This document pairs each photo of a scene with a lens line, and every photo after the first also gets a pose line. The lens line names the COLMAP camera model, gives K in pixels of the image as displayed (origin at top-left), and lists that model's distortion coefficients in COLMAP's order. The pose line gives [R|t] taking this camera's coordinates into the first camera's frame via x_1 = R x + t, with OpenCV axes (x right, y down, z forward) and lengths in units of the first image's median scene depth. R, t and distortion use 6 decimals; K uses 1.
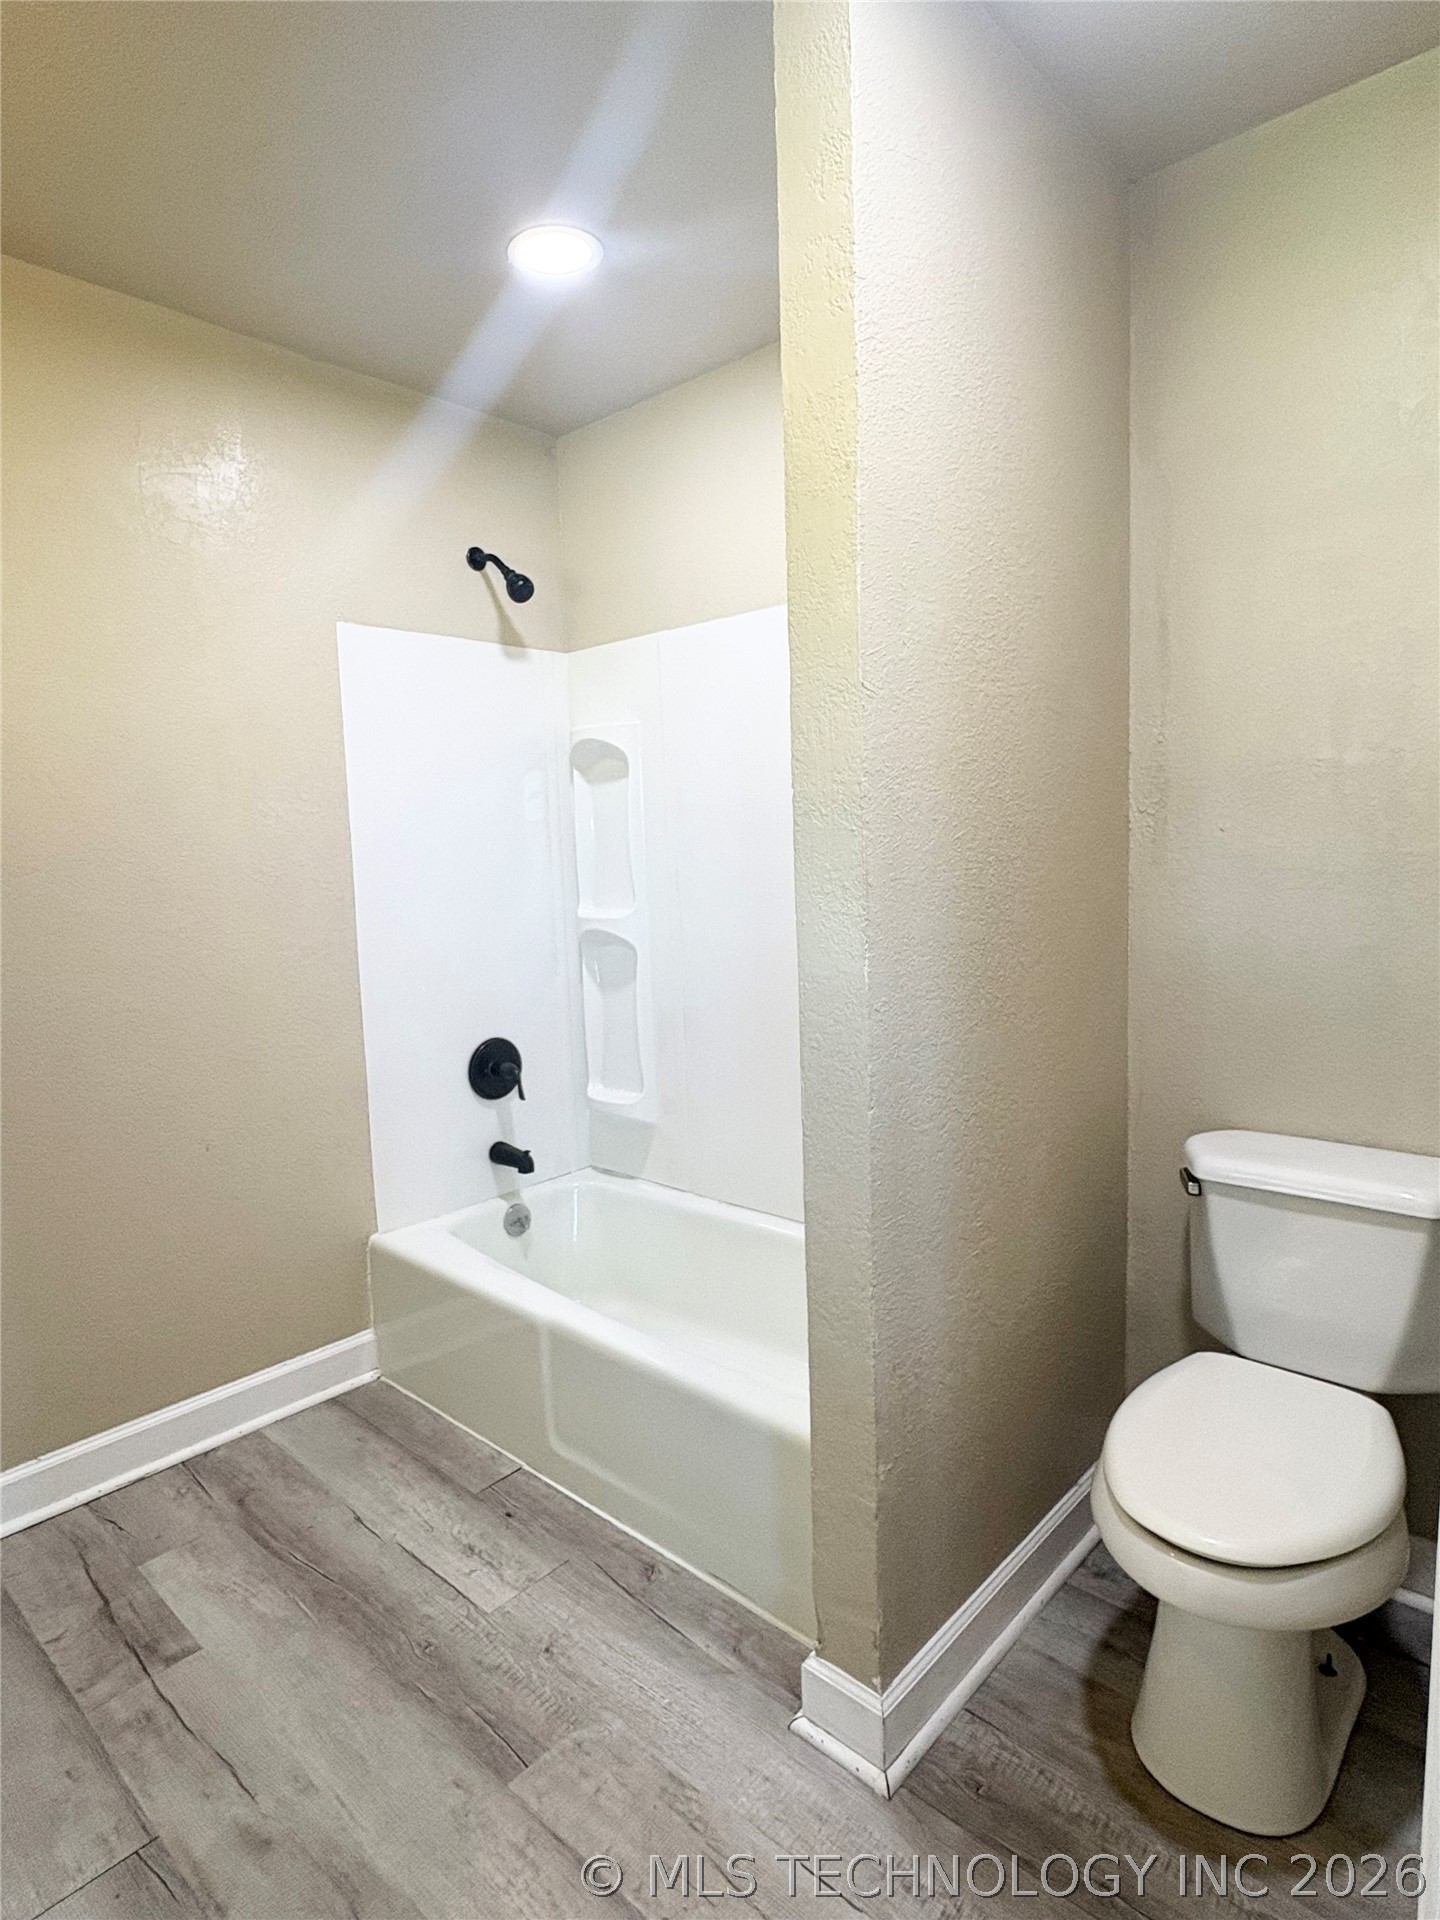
lens RADIAL K [[1049.6, 0, 718.5], [0, 1049.6, 959.1], [0, 0, 1]] dist [-0.001646, 0.001099]
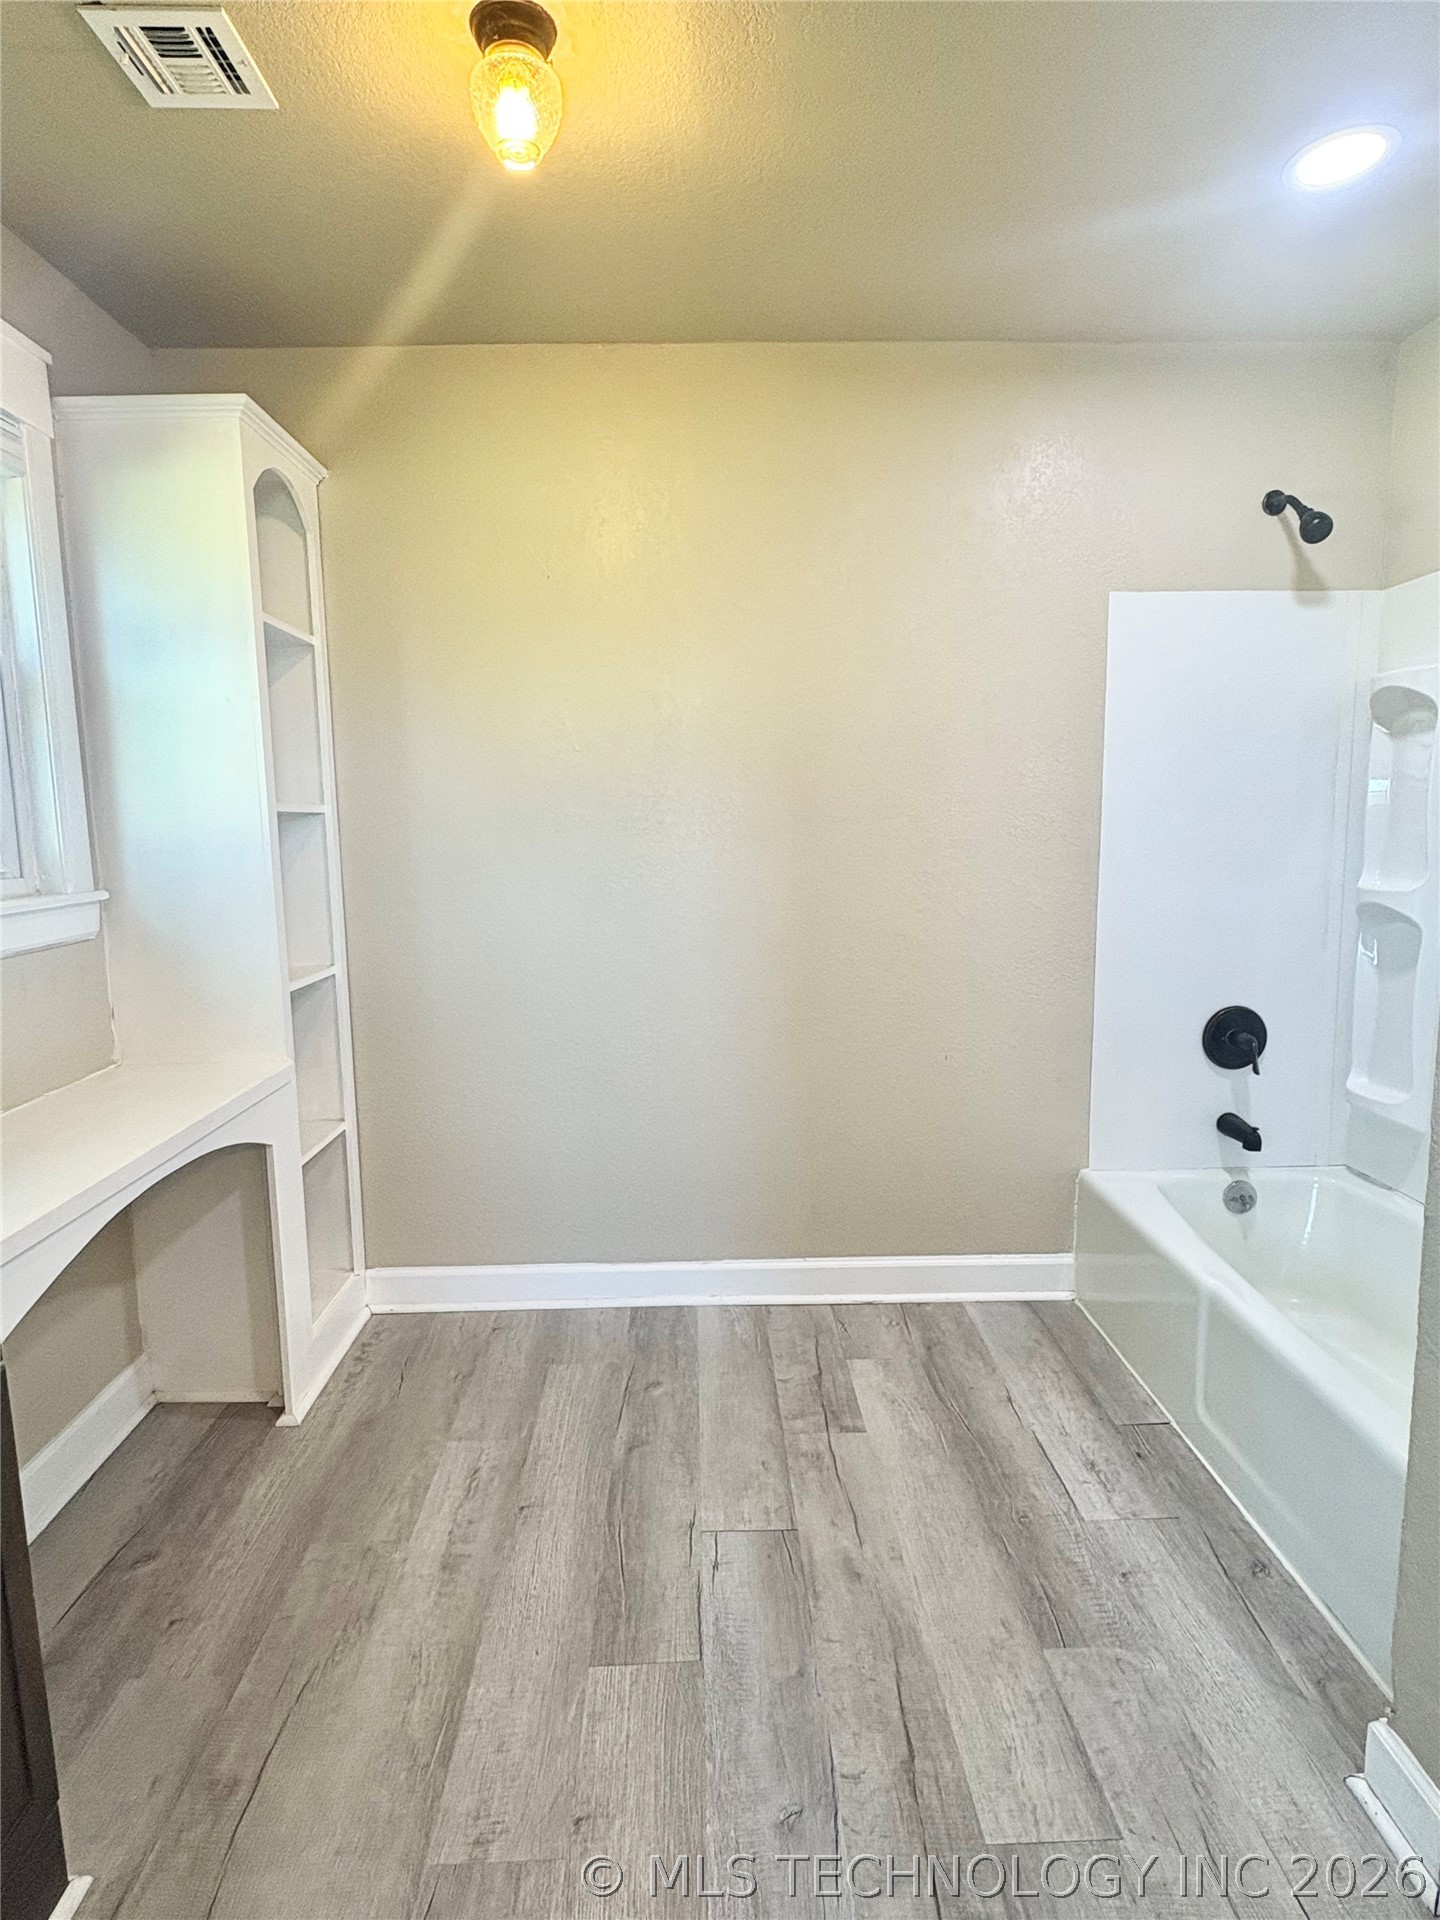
lens RADIAL K [[1049.6, 0, 721.3], [0, 1049.6, 960.1], [0, 0, 1]] dist [-0.001646, 0.001099]
pose [[0.696049, 0.119168, -0.708036, 0.184575], [-0.093964, 0.992768, 0.074717, 0.007698], [0.711819, 0.014524, 0.702212, -0.023984]]
